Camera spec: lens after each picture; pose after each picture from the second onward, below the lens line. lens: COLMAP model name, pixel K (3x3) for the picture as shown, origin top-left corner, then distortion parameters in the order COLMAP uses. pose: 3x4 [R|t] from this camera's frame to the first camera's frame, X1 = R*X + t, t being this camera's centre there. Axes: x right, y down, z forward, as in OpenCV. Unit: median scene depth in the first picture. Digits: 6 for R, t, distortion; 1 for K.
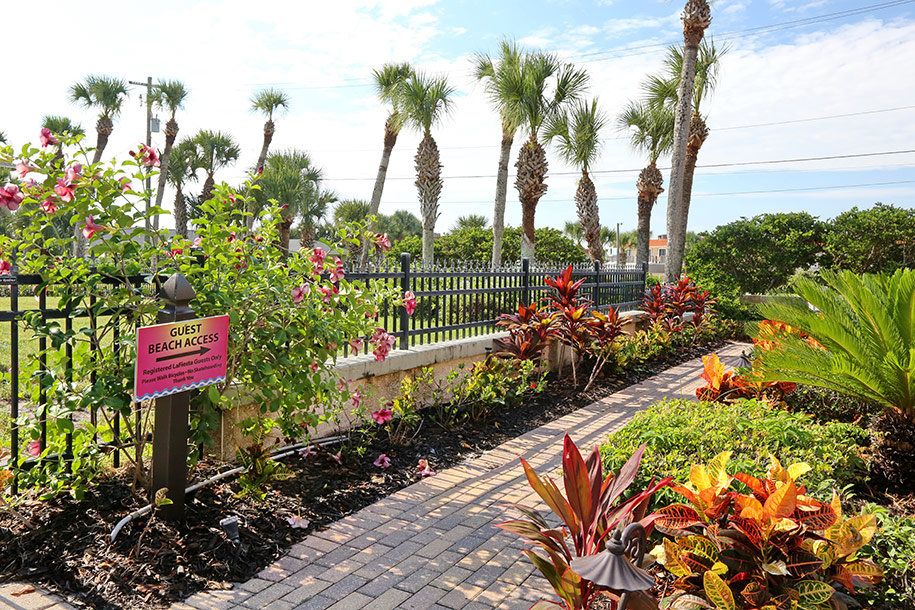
lens RADIAL K [[808.0, 0, 457.5], [0, 808.0, 305.0], [0, 0, 1]] dist [0.043817, 0.002717]
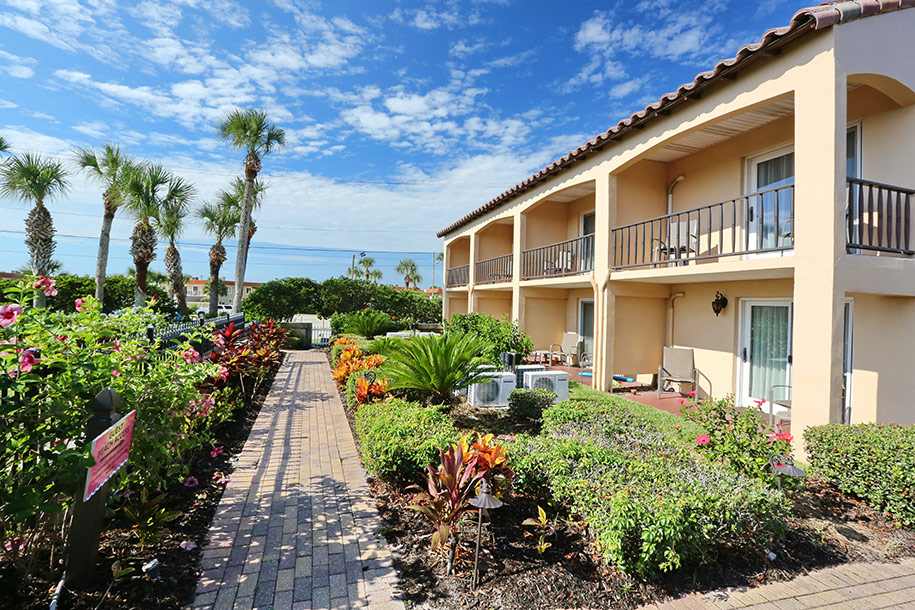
lens RADIAL K [[460.9, 0, 457.5], [0, 460.9, 305.0], [0, 0, 1]] dist [-0.000108, 0.000159]
pose [[0.617215, -0.019542, 0.786552, -0.204749], [0.006973, 0.999788, 0.019368, -0.064886], [-0.786764, -0.006470, 0.617220, 0.048421]]
